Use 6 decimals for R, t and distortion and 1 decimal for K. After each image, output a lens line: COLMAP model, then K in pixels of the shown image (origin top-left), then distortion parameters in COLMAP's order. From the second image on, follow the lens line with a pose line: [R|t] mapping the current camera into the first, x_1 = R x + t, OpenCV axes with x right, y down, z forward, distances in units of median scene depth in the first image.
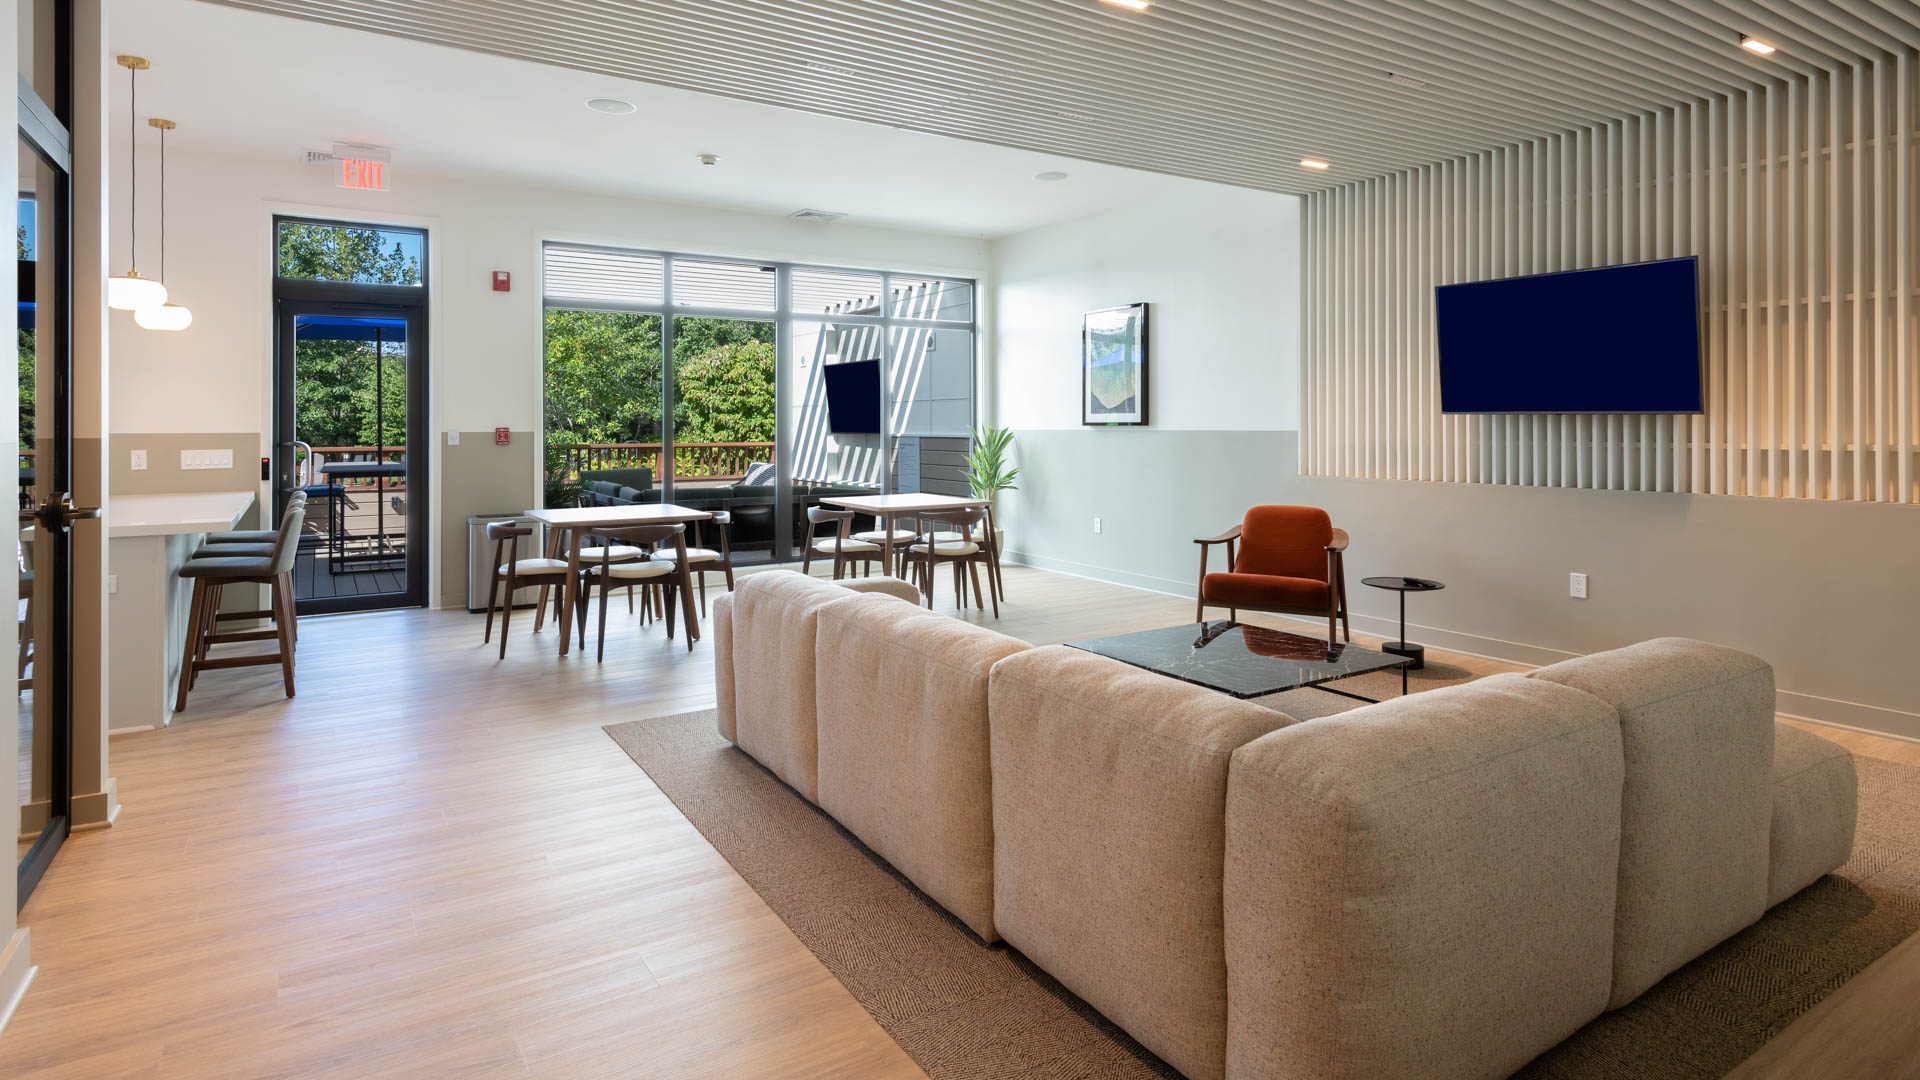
lens RADIAL K [[977.3, 0, 960.0], [0, 977.3, 540.0], [0, 0, 1]] dist [0.002160, 0.000549]
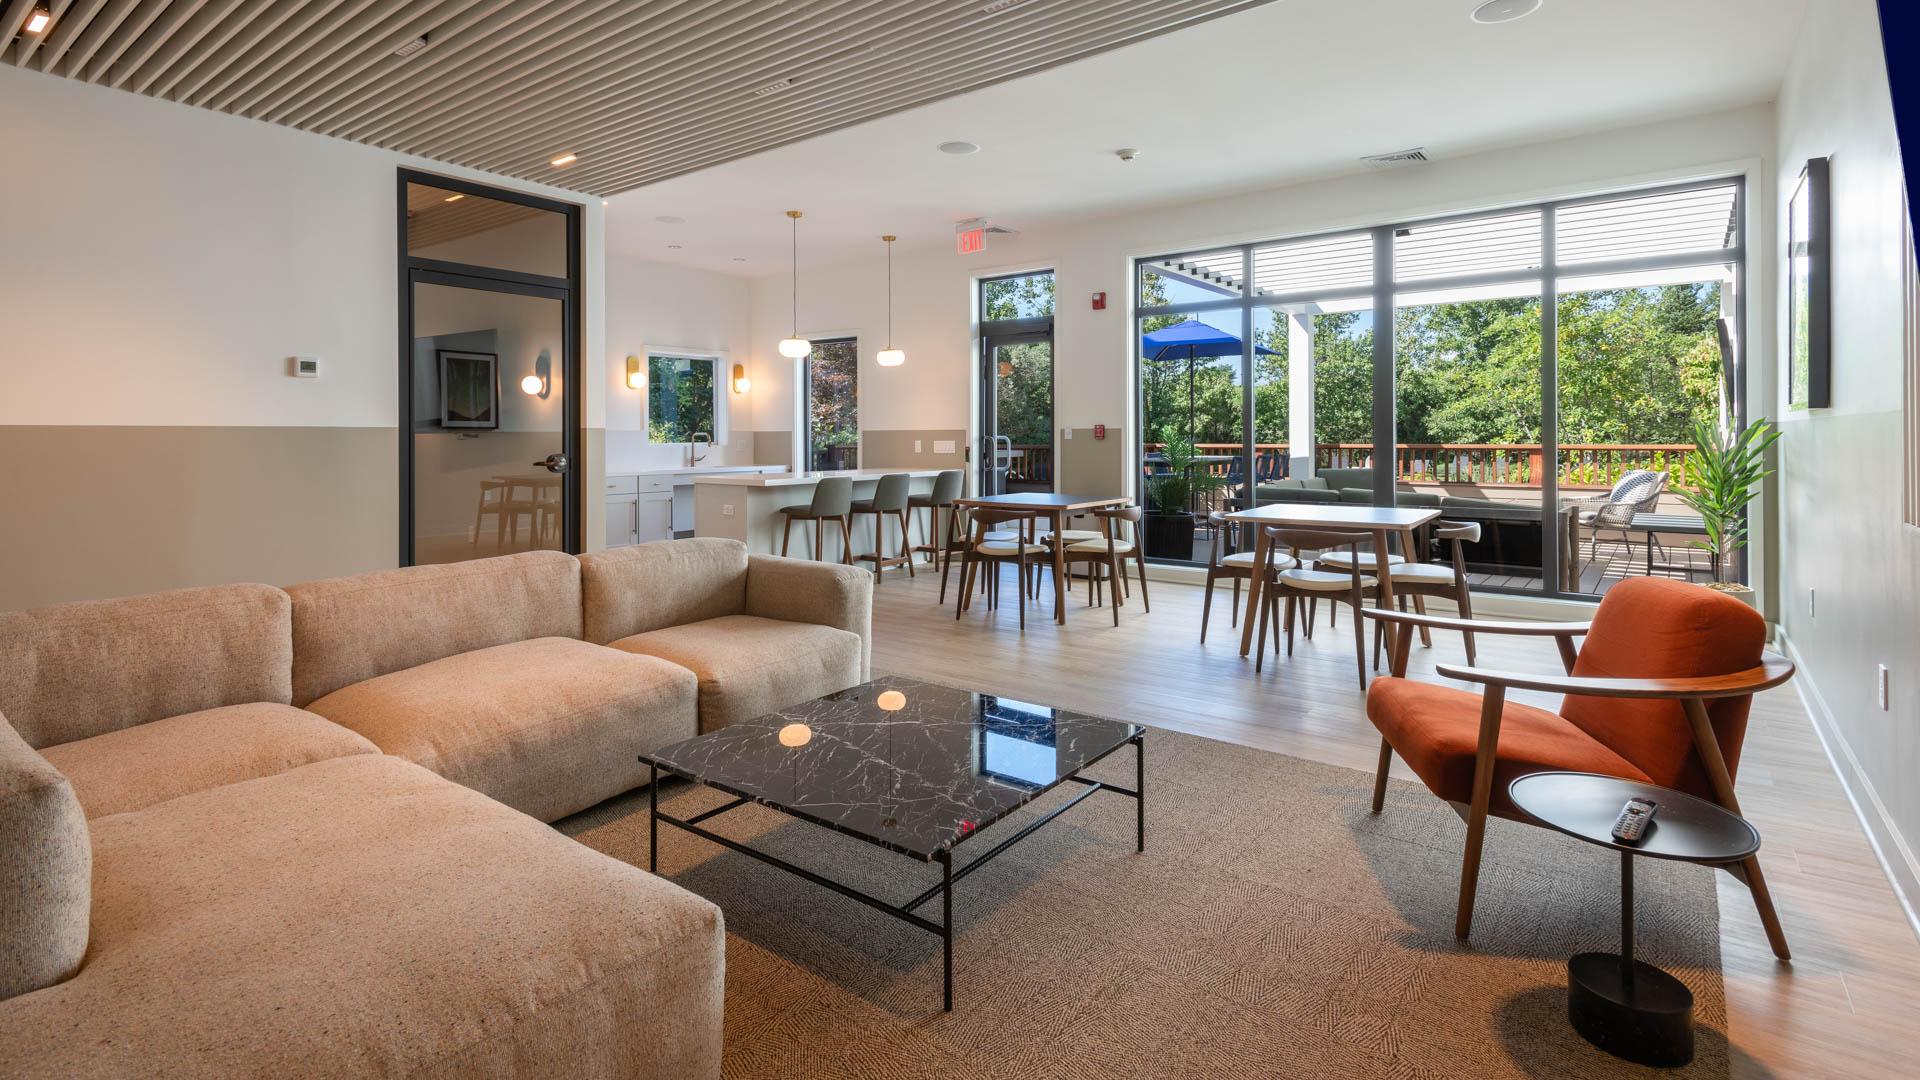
lens RADIAL K [[919.5, 0, 960.0], [0, 919.5, 540.0], [0, 0, 1]] dist [-0.000627, -0.000080]
pose [[0.338386, 0.106904, -0.934915, 0.536989], [-0.105219, 0.991594, 0.075302, -0.044002], [0.935106, 0.072890, 0.346790, 0.478206]]
